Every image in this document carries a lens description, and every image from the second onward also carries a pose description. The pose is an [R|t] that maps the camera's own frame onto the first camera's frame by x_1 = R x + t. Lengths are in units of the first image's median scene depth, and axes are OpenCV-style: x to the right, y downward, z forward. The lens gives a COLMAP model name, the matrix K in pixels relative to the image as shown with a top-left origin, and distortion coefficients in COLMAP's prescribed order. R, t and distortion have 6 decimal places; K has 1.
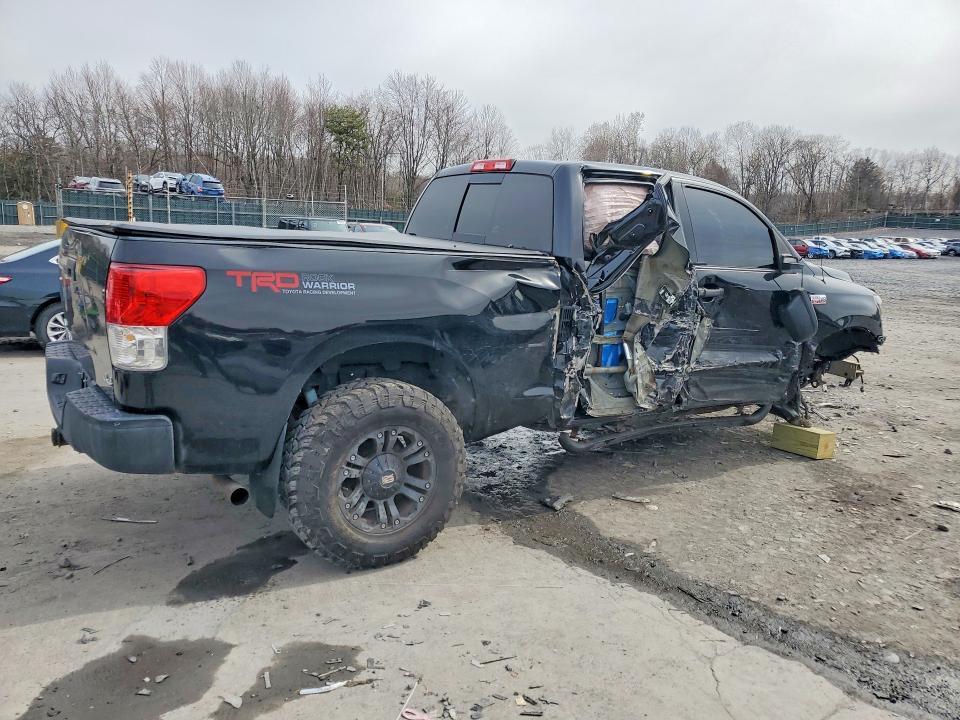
lens RADIAL K [[664.5, 0, 478.5], [0, 664.5, 358.0], [0, 0, 1]] dist [-0.002585, -0.003557]
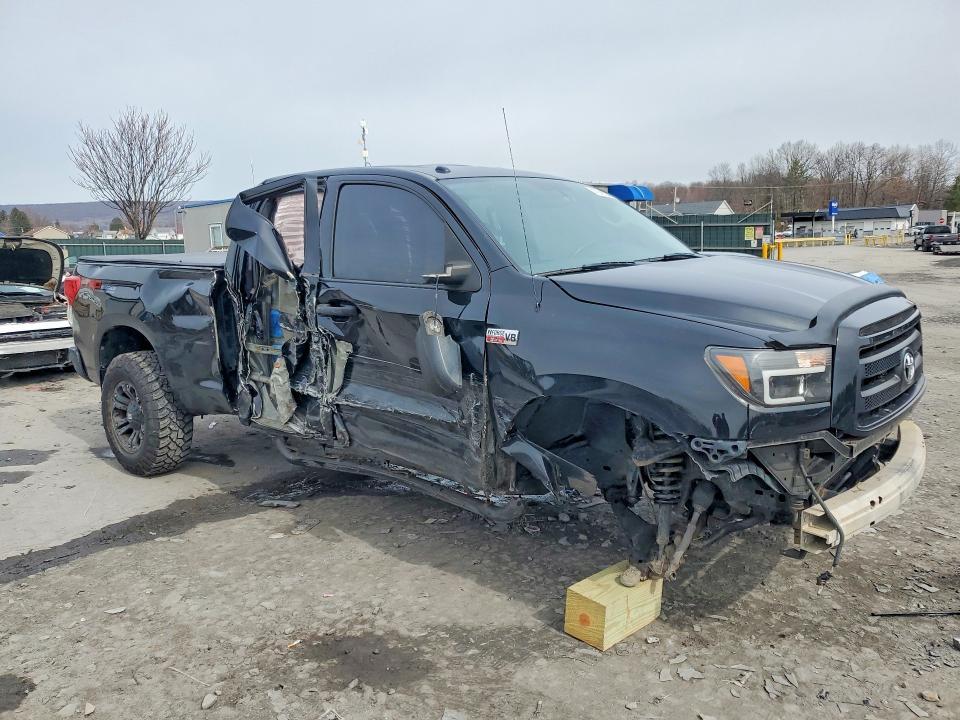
lens RADIAL K [[664.5, 0, 478.5], [0, 664.5, 358.0], [0, 0, 1]] dist [-0.002585, -0.003557]
pose [[0.370886, 0.101439, -0.923122, 1.314885], [-0.136690, 0.989153, 0.053776, -0.120200], [0.918564, 0.106237, 0.380728, 0.962315]]
